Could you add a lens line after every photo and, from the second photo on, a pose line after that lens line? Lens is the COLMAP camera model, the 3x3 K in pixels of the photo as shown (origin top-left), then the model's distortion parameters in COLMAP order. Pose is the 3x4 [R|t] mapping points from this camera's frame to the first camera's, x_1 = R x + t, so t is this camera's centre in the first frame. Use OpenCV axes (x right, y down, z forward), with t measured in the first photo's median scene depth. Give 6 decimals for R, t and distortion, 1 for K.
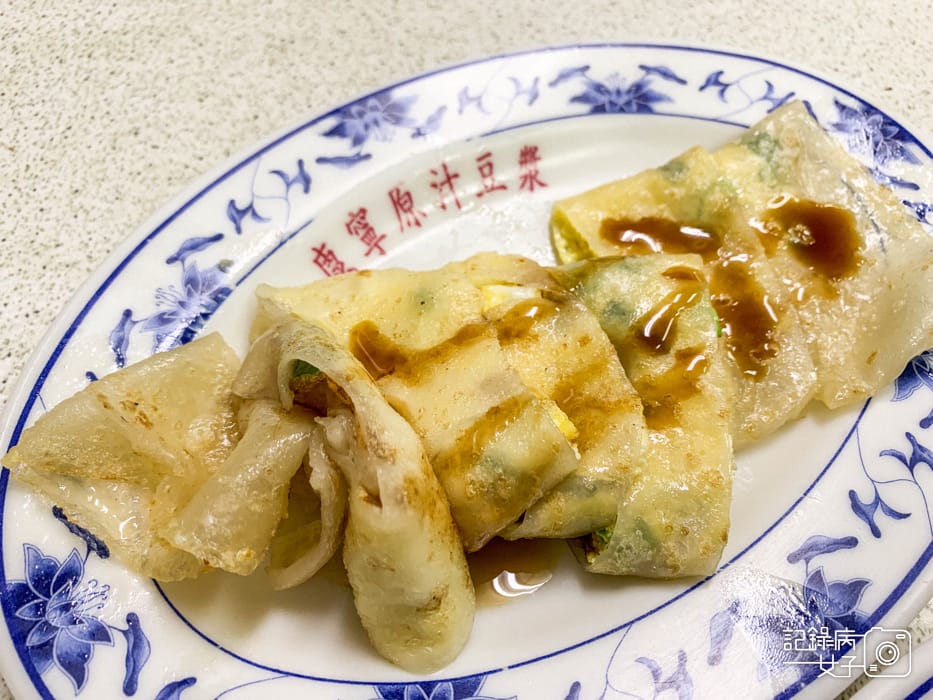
lens RADIAL K [[766.1, 0, 466.5], [0, 766.1, 350.0], [0, 0, 1]] dist [0.012367, 0.007735]
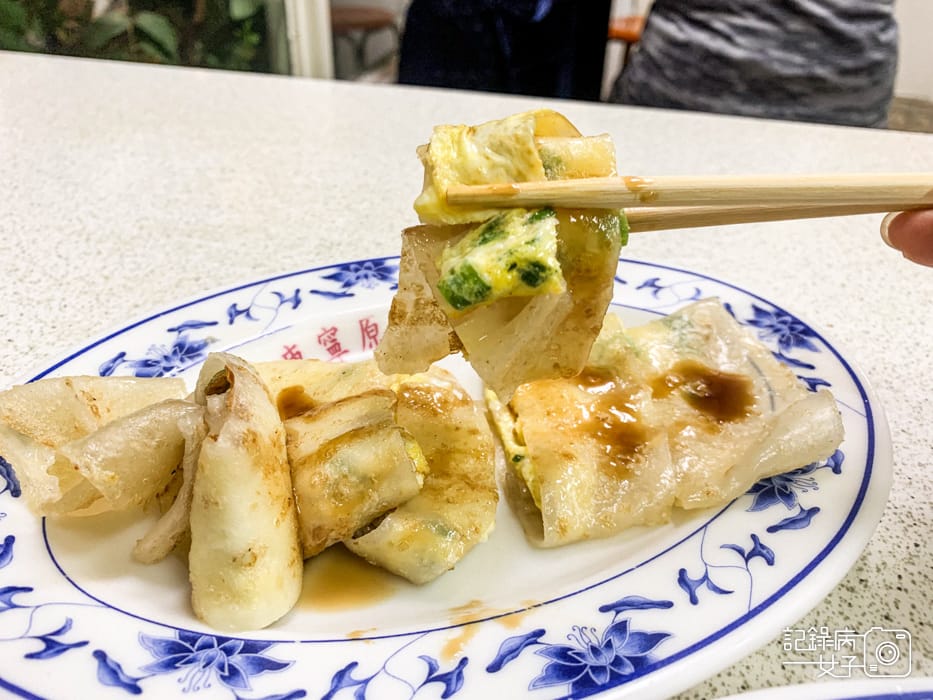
lens RADIAL K [[787.6, 0, 466.5], [0, 787.6, 350.0], [0, 0, 1]] dist [0.065481, -0.102176]
pose [[0.974893, 0.112208, -0.192336, 0.320004], [-0.186565, 0.883137, -0.430421, 0.355205], [0.121562, 0.455498, 0.881898, -0.079374]]
